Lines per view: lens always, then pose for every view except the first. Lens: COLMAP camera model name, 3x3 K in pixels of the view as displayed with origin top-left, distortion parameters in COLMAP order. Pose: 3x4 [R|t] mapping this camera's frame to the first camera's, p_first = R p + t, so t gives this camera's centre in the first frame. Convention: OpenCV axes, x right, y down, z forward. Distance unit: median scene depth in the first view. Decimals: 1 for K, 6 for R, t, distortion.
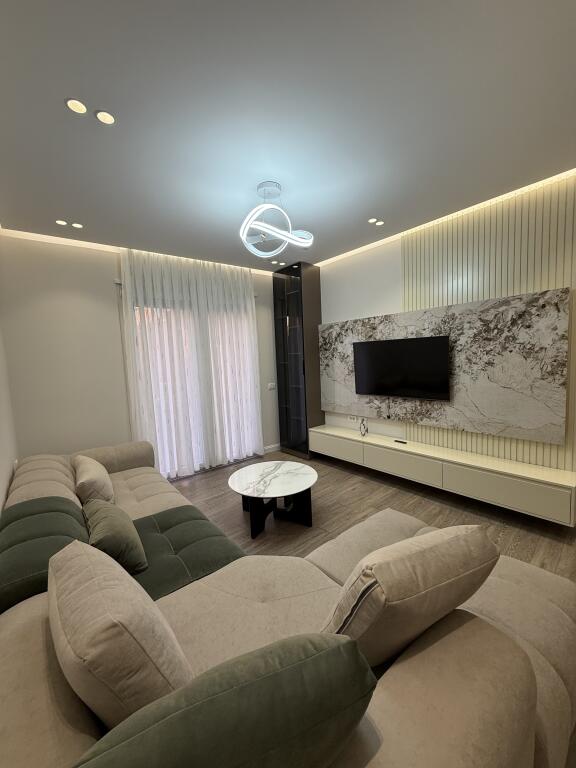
lens RADIAL K [[303.8, 0, 288.0], [0, 303.8, 384.0], [0, 0, 1]] dist [-0.001883, 0.000081]
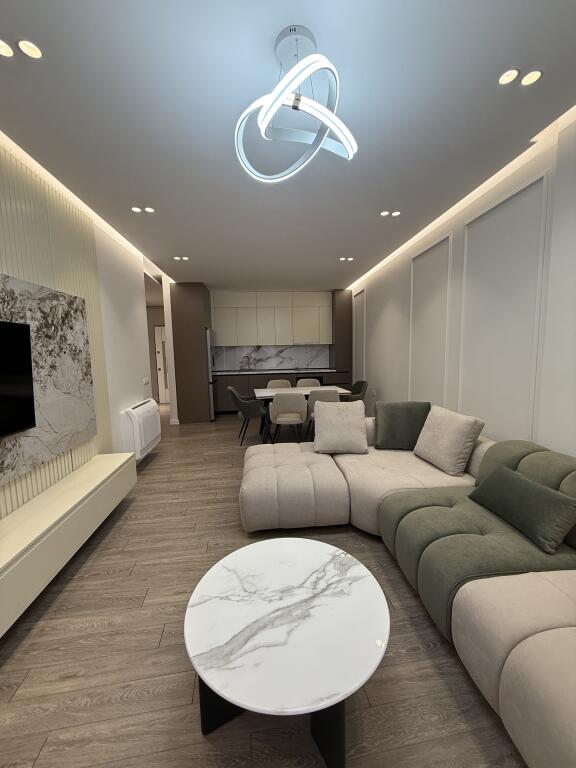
lens RADIAL K [[303.8, 0, 288.0], [0, 303.8, 384.0], [0, 0, 1]] dist [-0.001883, 0.000081]
pose [[-0.832945, 0.006090, 0.553322, -0.287759], [0.112253, 0.981008, 0.158184, -0.075027], [-0.541850, 0.193871, -0.817810, 1.245955]]
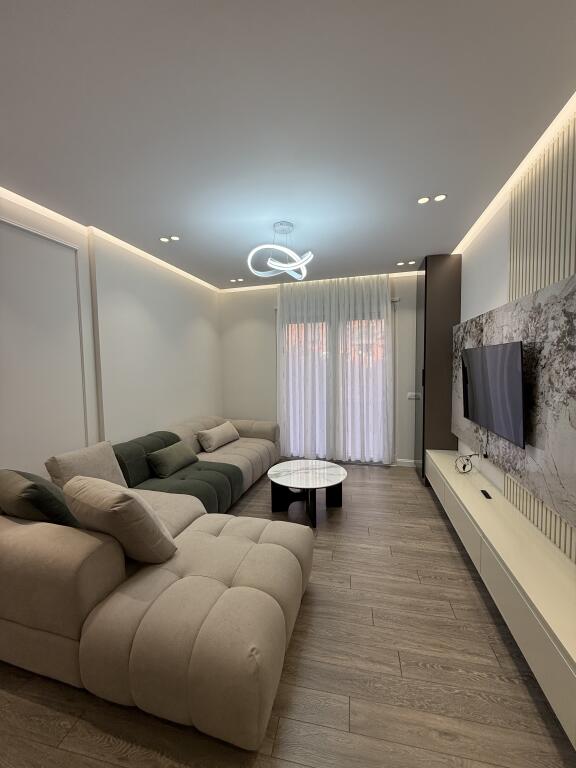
lens RADIAL K [[303.8, 0, 288.0], [0, 303.8, 384.0], [0, 0, 1]] dist [-0.001883, 0.000081]
pose [[0.586336, 0.085783, -0.805513, 0.749762], [-0.084670, 0.995420, 0.044376, -0.060236], [0.805631, 0.042184, 0.590914, 0.254973]]
